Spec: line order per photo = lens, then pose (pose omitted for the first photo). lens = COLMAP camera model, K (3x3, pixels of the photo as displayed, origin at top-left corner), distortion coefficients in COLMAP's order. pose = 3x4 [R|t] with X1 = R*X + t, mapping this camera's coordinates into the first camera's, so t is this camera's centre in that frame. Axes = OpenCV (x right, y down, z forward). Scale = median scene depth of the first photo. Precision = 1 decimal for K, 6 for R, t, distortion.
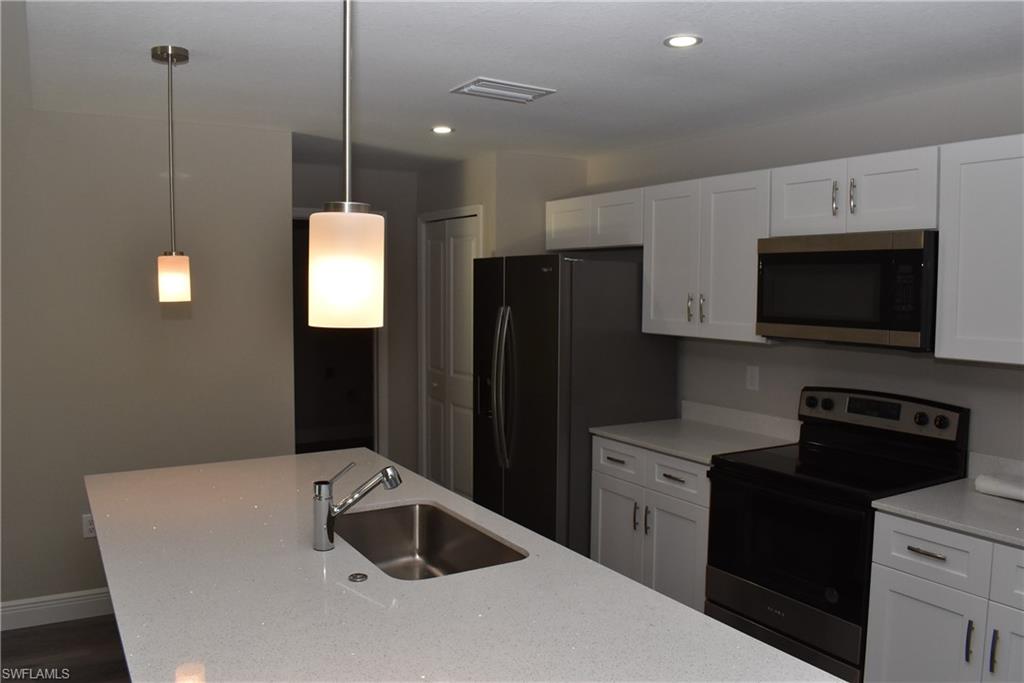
lens RADIAL K [[809.6, 0, 508.8], [0, 809.6, 340.6], [0, 0, 1]] dist [-0.080212, 0.003696]
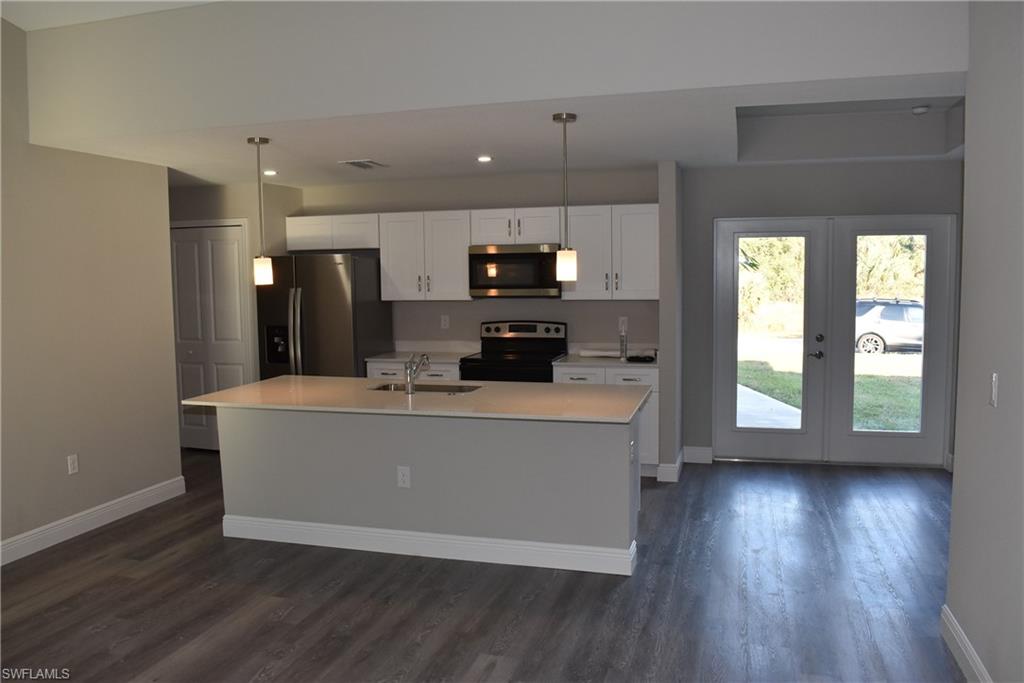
lens RADIAL K [[809.6, 0, 508.8], [0, 809.6, 340.6], [0, 0, 1]] dist [-0.080212, 0.003696]
pose [[0.727193, -0.073273, 0.682511, -0.973893], [0.064289, 0.997186, 0.038558, 0.031784], [-0.683415, 0.015839, 0.729858, -0.497980]]
